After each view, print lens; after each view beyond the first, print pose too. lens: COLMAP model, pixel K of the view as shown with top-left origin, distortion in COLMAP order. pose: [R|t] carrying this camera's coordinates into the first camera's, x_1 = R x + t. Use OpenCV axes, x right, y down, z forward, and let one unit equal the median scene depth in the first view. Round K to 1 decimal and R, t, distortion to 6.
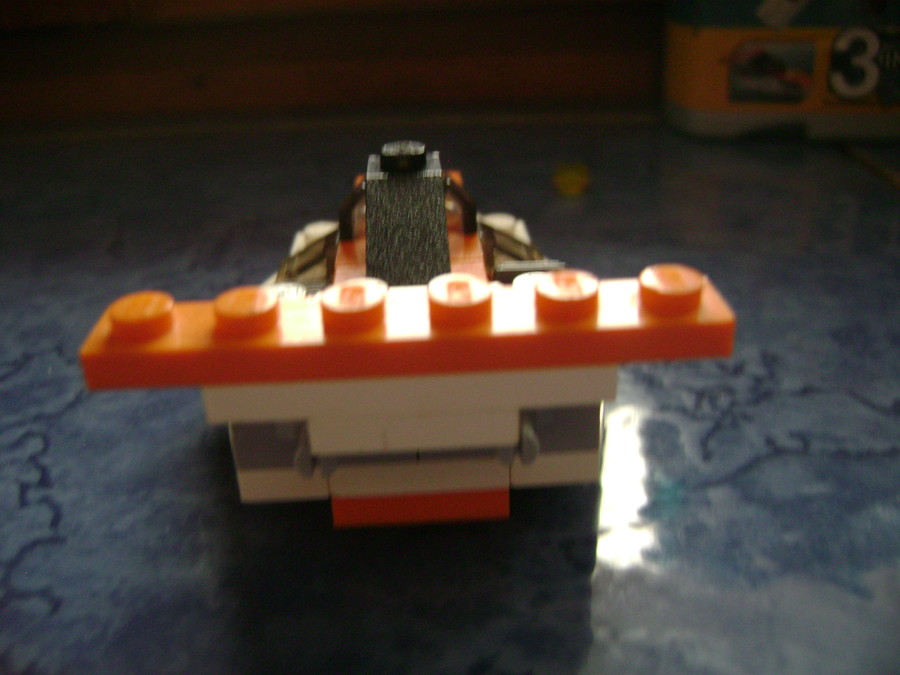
lens RADIAL K [[922.4, 0, 451.0], [0, 922.4, 332.9], [0, 0, 1]] dist [-0.142608, 0.000000]
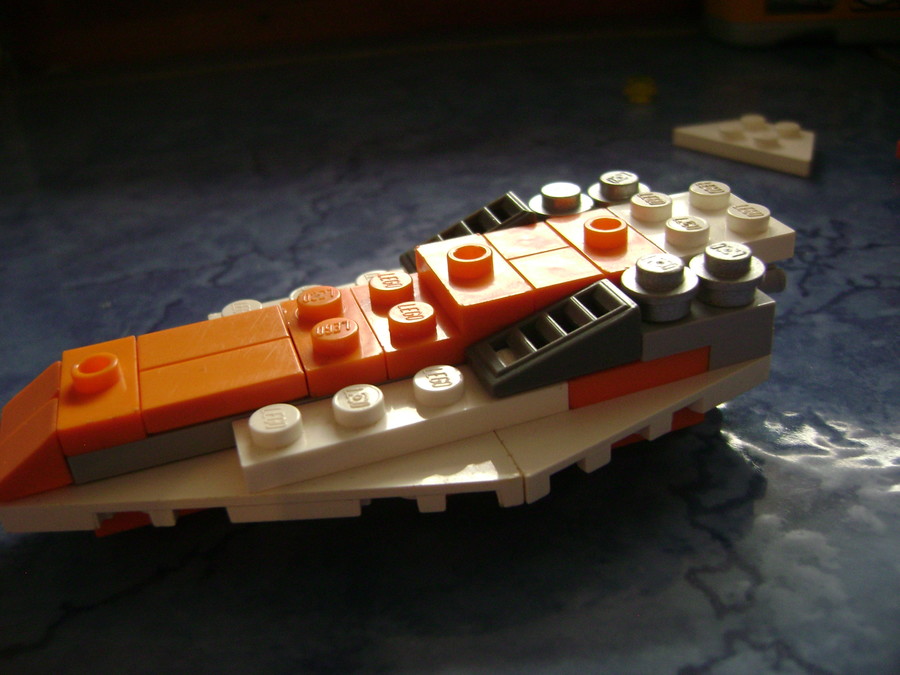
lens RADIAL K [[922.4, 0, 441.4], [0, 922.4, 331.8], [0, 0, 1]] dist [-0.142608, 0.000000]
pose [[0.998317, -0.055435, -0.017051, -0.204677], [0.056670, 0.994904, 0.083399, 0.045790], [0.012341, -0.084225, 0.996370, -0.285246]]
